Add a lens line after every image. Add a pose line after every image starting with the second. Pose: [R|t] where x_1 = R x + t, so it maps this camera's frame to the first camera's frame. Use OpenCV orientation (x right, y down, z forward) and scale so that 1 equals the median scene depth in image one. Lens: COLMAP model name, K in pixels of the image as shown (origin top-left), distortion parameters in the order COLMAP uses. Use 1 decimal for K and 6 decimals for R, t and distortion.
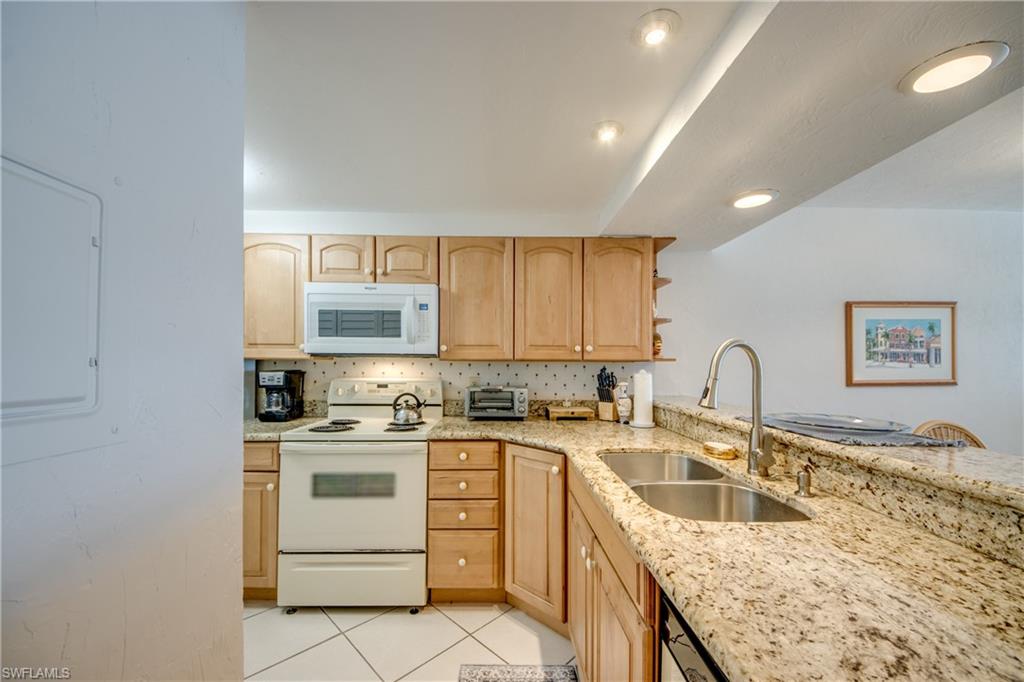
lens RADIAL K [[388.4, 0, 499.6], [0, 388.4, 359.2], [0, 0, 1]] dist [0.050638, -0.031378]
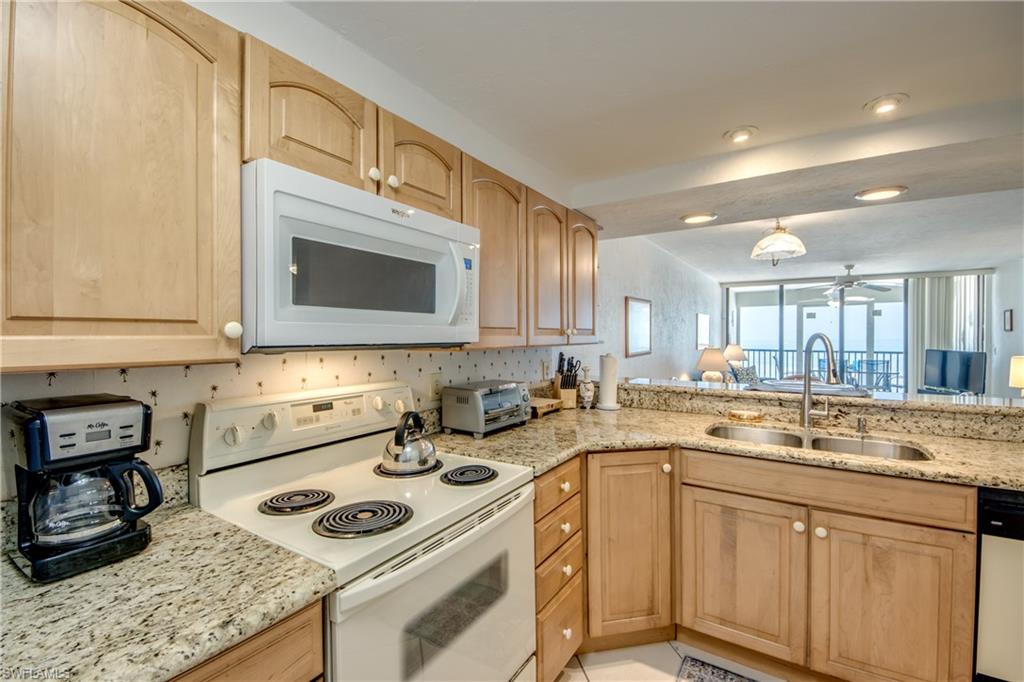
lens RADIAL K [[445.1, 0, 512.0], [0, 445.1, 341.0], [0, 0, 1]] dist [0.046886, -0.034143]
pose [[0.551429, -0.019775, 0.833988, -0.702728], [-0.002026, 0.999684, 0.025044, -0.031469], [-0.834219, -0.015499, 0.551215, 0.543646]]
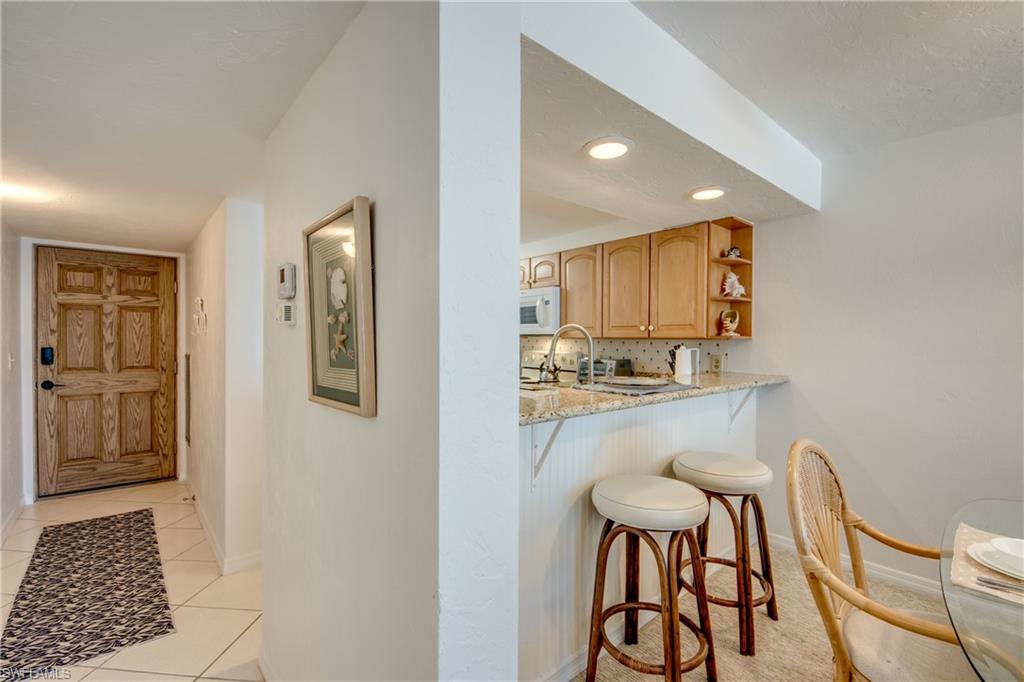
lens RADIAL K [[445.1, 0, 512.0], [0, 445.1, 341.0], [0, 0, 1]] dist [0.046886, -0.034143]
pose [[0.645994, -0.000400, -0.763342, 0.978095], [0.006065, 0.999971, 0.004609, 0.002973], [0.763318, -0.007607, 0.645978, -0.190284]]
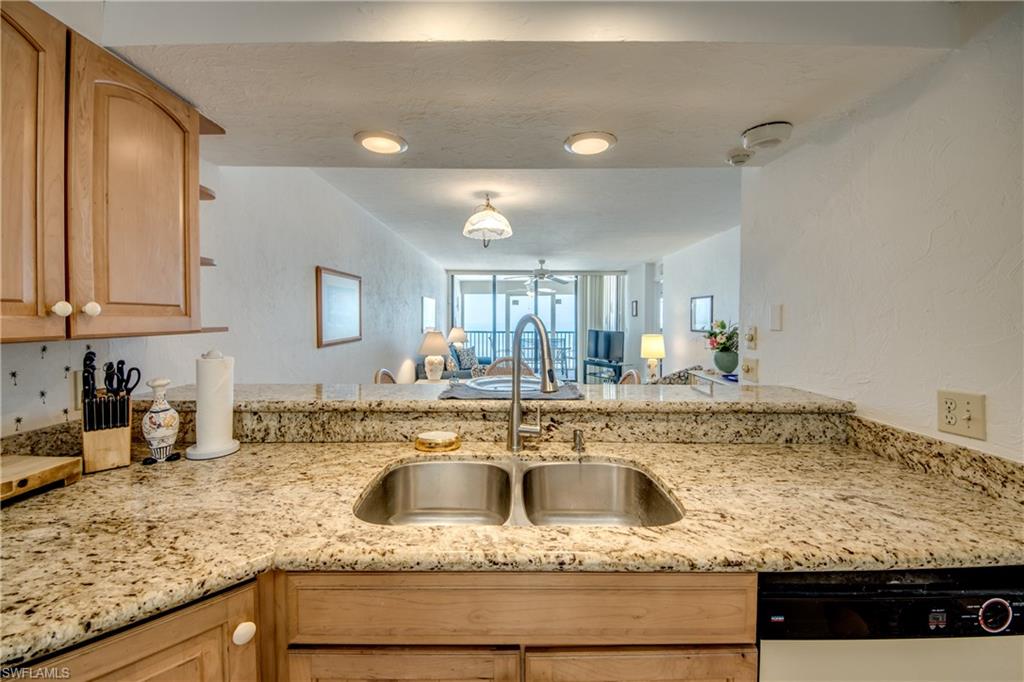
lens RADIAL K [[396.2, 0, 512.6], [0, 396.2, 321.1], [0, 0, 1]] dist [0.035802, -0.023566]
pose [[0.004901, -0.014089, 0.999889, -0.185899], [-0.009737, 0.999853, 0.014136, -0.024699], [-0.999941, -0.009805, 0.004764, 0.550399]]
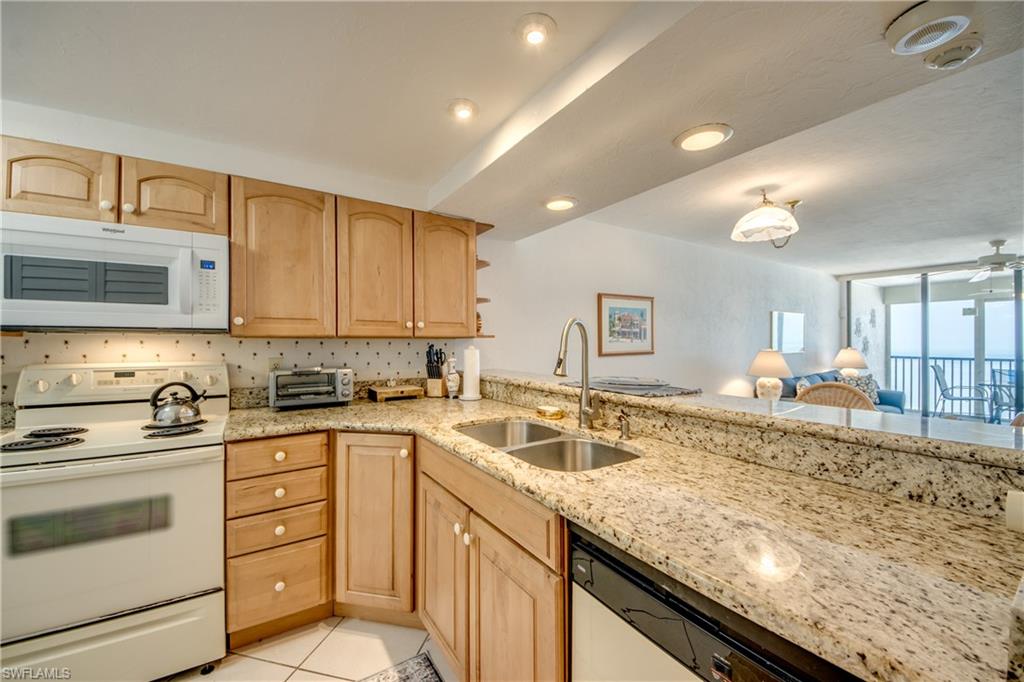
lens RADIAL K [[393.3, 0, 501.3], [0, 393.3, 339.4], [0, 0, 1]] dist [0.045171, -0.029482]
pose [[0.848202, -0.003240, 0.529662, -0.120530], [0.001627, 0.999993, 0.003512, 0.006072], [-0.529670, -0.002117, 0.848201, 0.053753]]
